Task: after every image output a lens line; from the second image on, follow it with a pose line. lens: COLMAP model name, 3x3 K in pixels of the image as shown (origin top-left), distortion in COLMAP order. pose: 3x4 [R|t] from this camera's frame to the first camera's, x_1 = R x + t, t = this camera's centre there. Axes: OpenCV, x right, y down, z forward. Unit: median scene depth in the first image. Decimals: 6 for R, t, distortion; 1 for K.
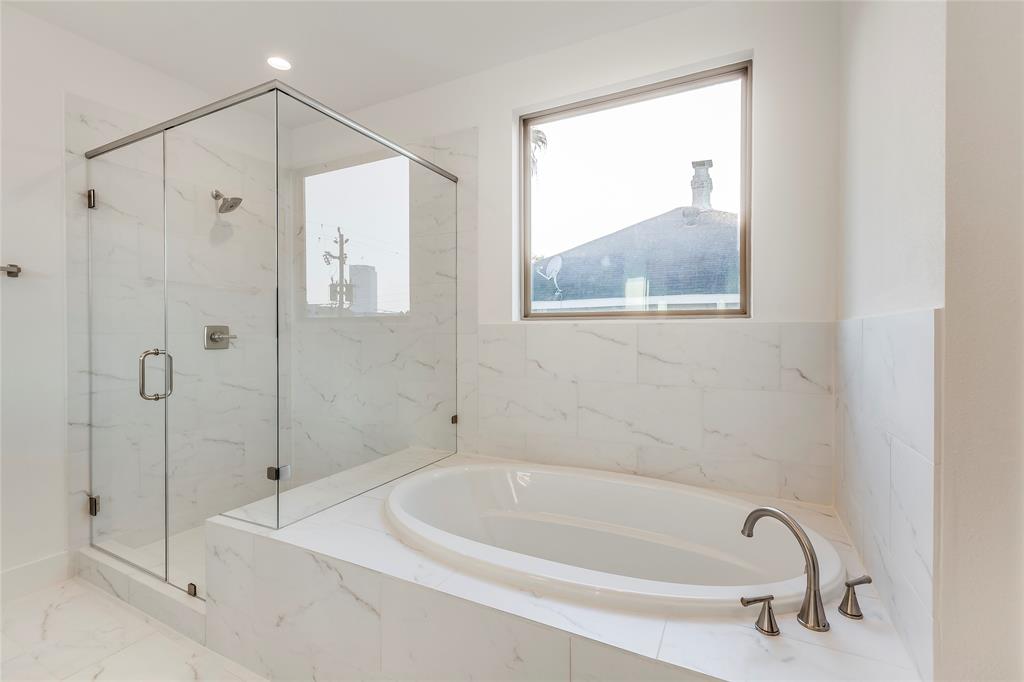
lens RADIAL K [[461.3, 0, 511.8], [0, 461.3, 332.8], [0, 0, 1]] dist [0.000302, 0.000053]
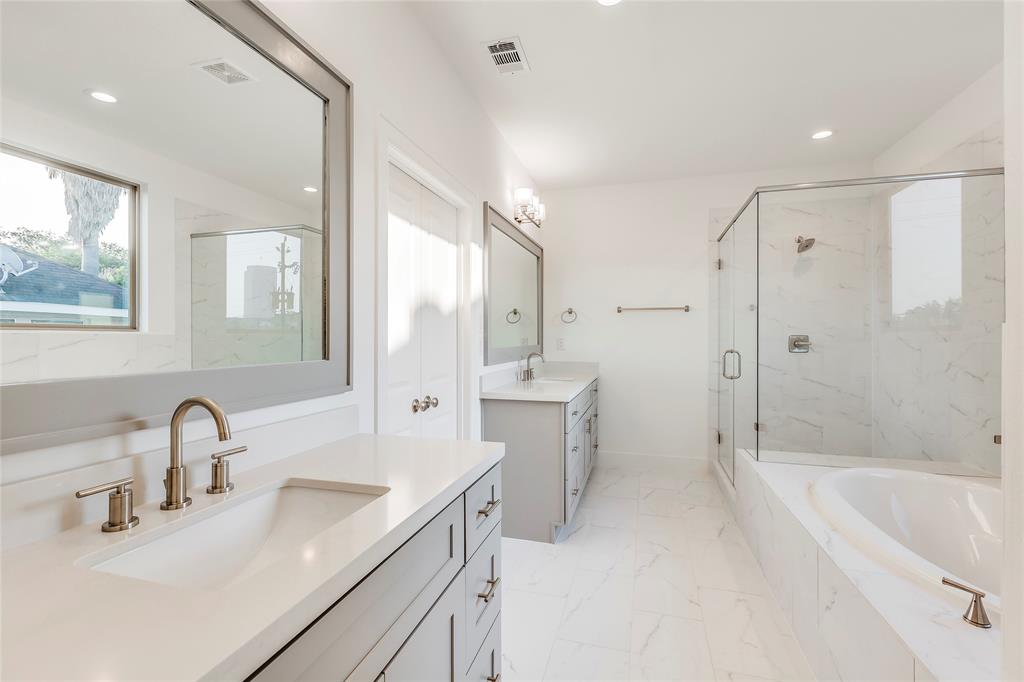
lens RADIAL K [[461.3, 0, 512.3], [0, 461.3, 336.7], [0, 0, 1]] dist [0.000302, 0.000053]
pose [[0.191715, 0.000495, -0.981451, 0.552948], [-0.006806, 0.999976, -0.000825, -0.004082], [0.981427, 0.006838, 0.191714, -0.095078]]
